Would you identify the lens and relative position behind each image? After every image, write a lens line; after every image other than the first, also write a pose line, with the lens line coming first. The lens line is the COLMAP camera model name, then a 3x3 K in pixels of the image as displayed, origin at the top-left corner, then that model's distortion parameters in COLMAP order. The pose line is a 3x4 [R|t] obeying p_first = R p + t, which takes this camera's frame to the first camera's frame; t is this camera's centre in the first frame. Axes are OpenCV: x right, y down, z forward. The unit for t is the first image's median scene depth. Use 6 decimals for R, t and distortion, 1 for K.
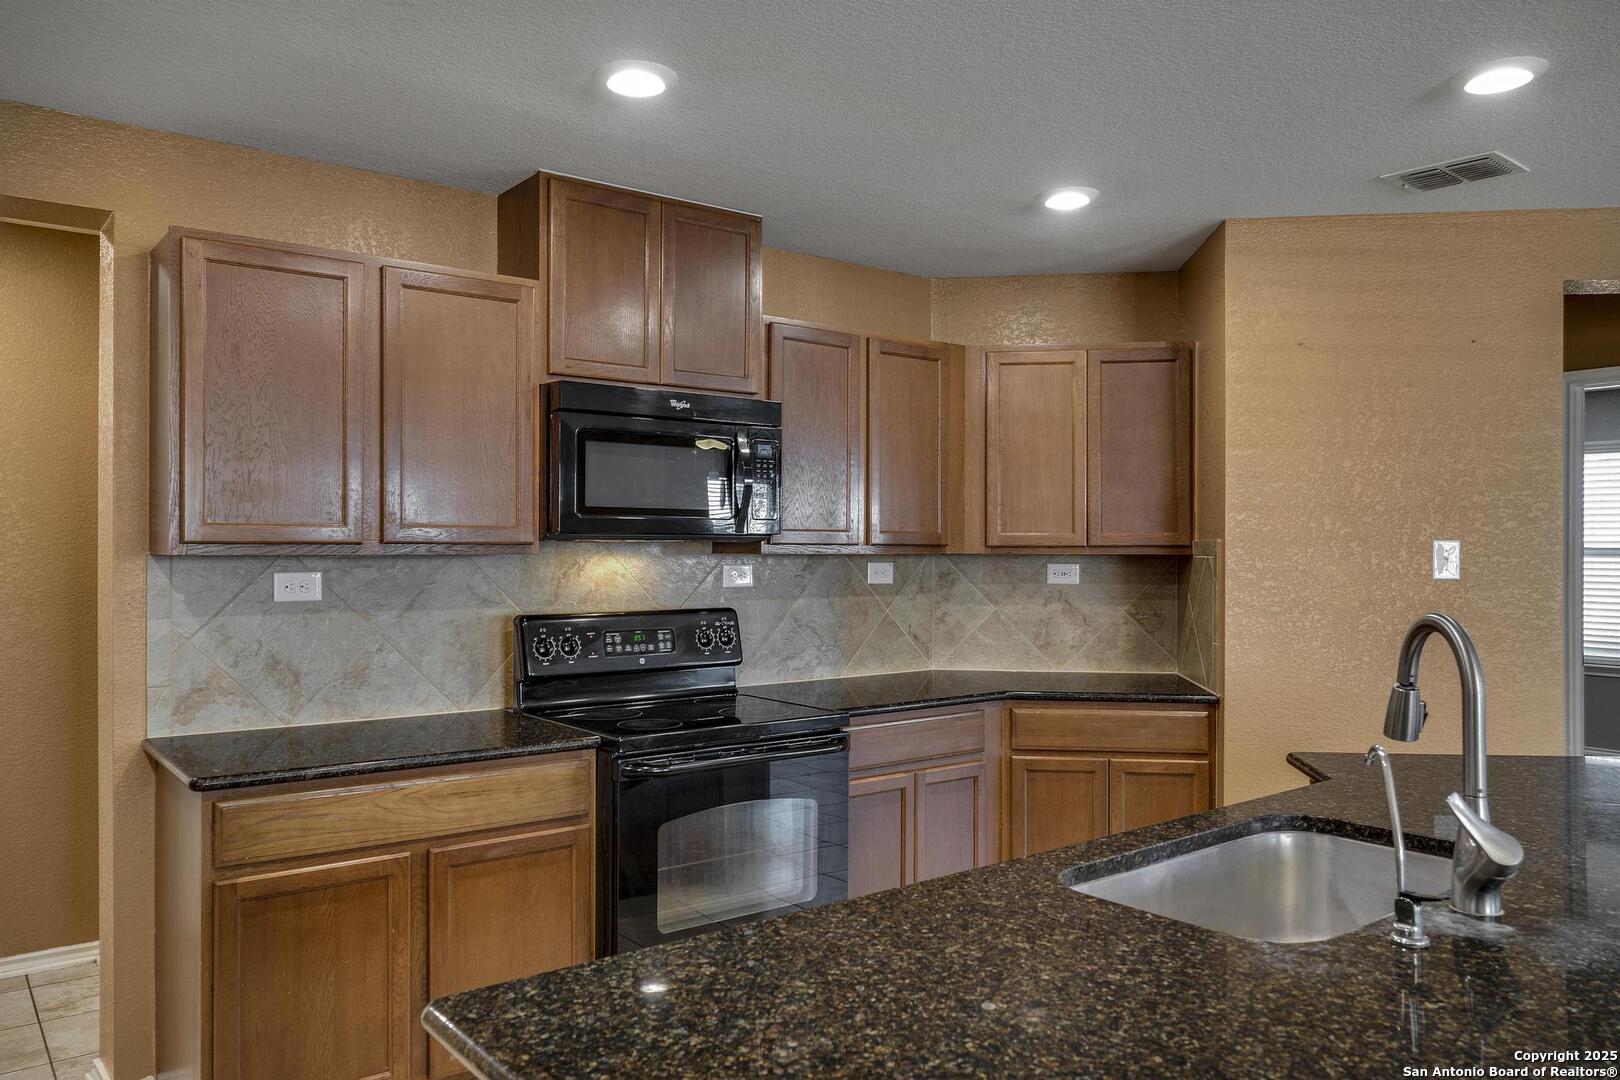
lens RADIAL K [[1151.4, 0, 805.3], [0, 1151.4, 541.1], [0, 0, 1]] dist [-0.000915, 0.008709]
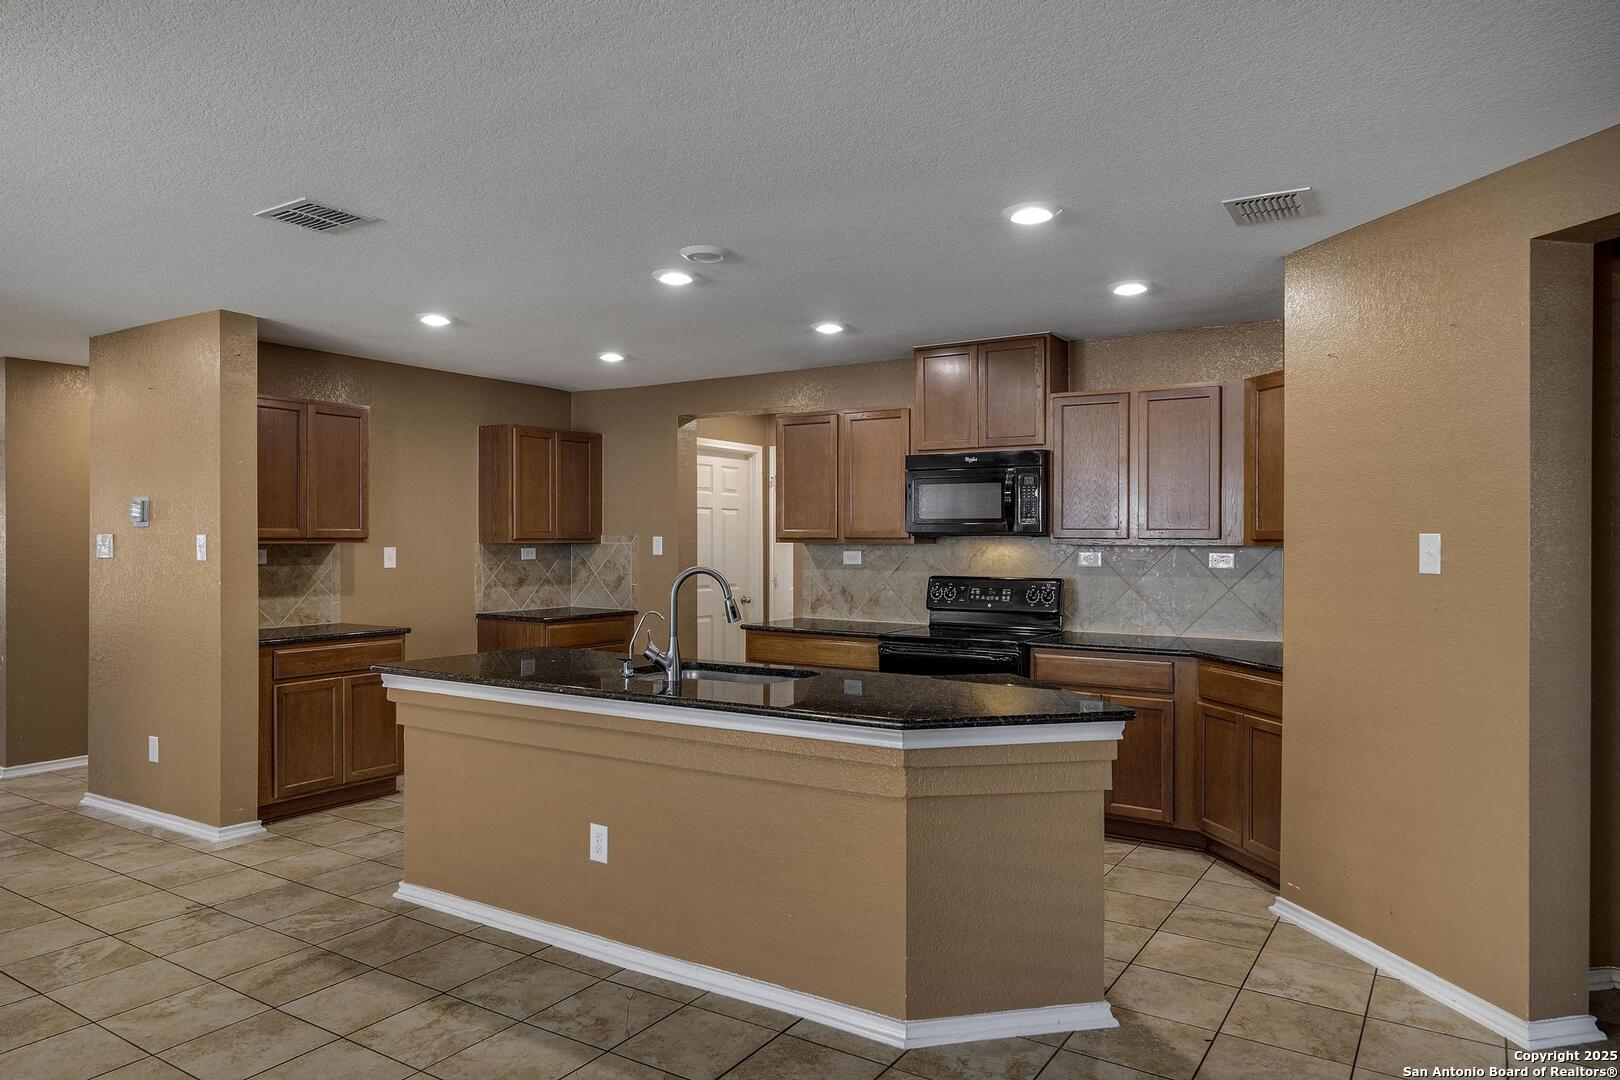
lens RADIAL K [[1151.4, 0, 816.5], [0, 1151.4, 536.5], [0, 0, 1]] dist [-0.000915, 0.008709]
pose [[0.307595, -0.002122, -0.951515, 1.442984], [0.002811, 0.999995, -0.001321, 0.001485], [0.951513, -0.002268, 0.307600, 0.219487]]
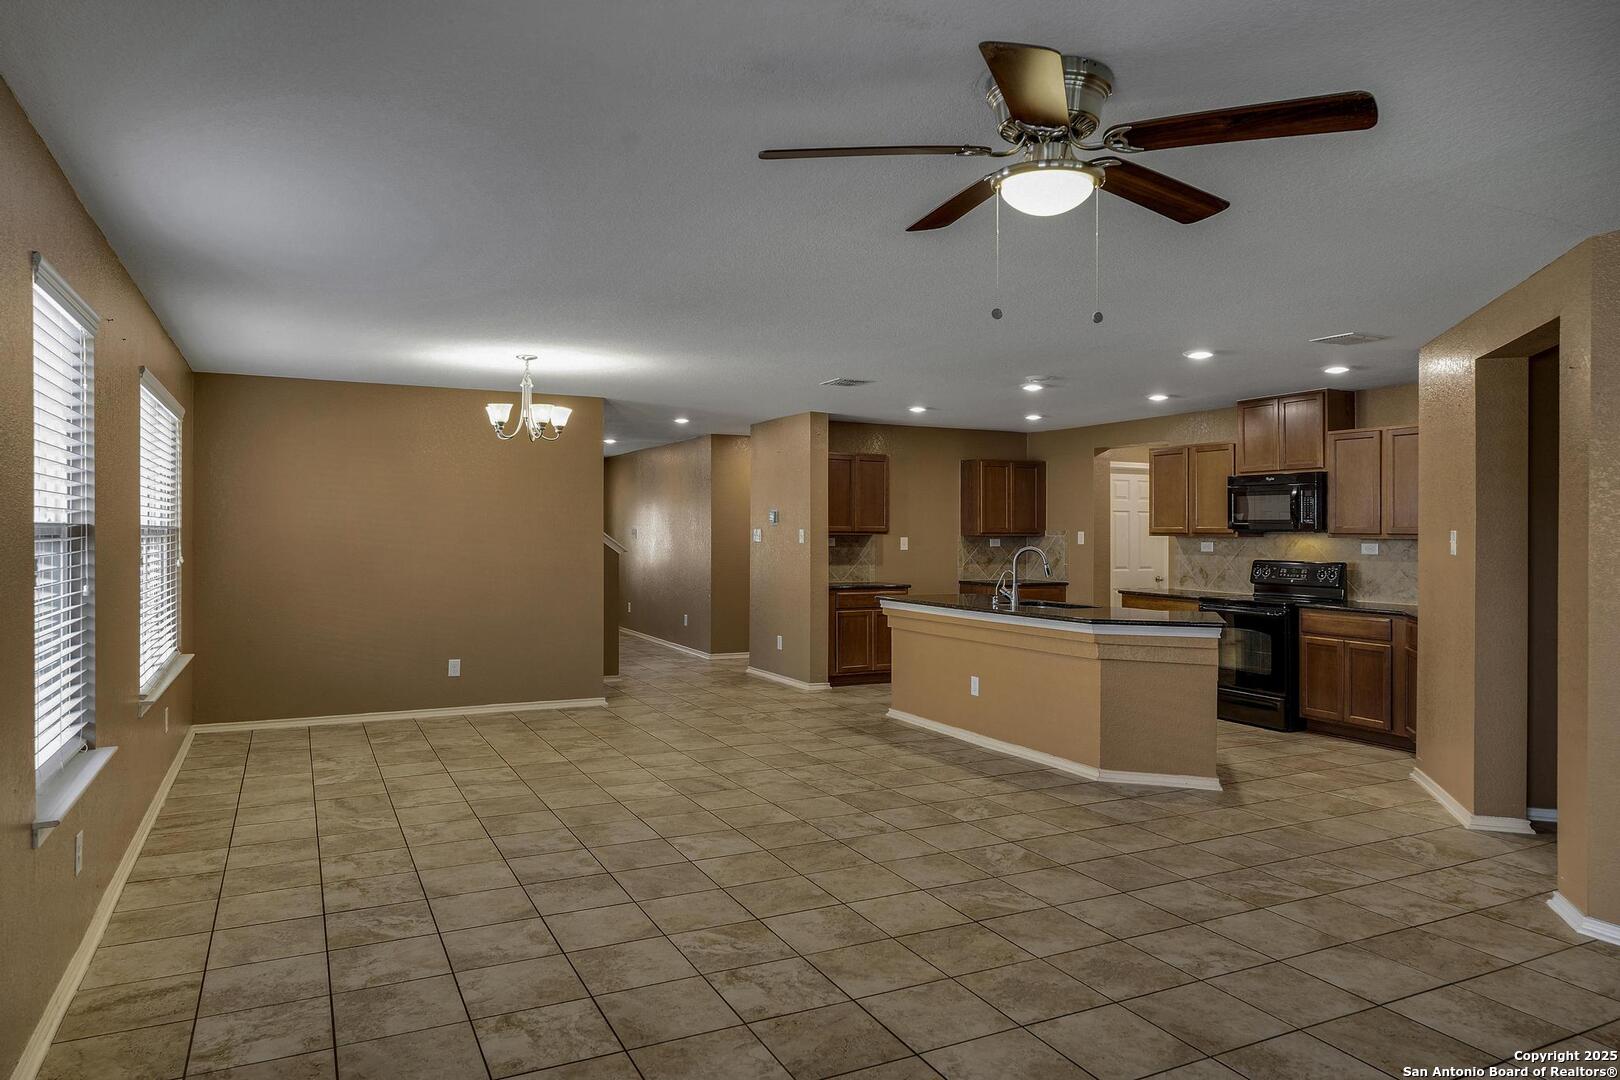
lens RADIAL K [[1021.3, 0, 797.7], [0, 1021.3, 534.3], [0, 0, 1]] dist [-0.004699, 0.001528]
pose [[-0.190512, 0.000164, -0.981685, 2.192891], [-0.001912, 0.999998, 0.000538, 0.005216], [0.981683, 0.001979, -0.190512, 0.378185]]
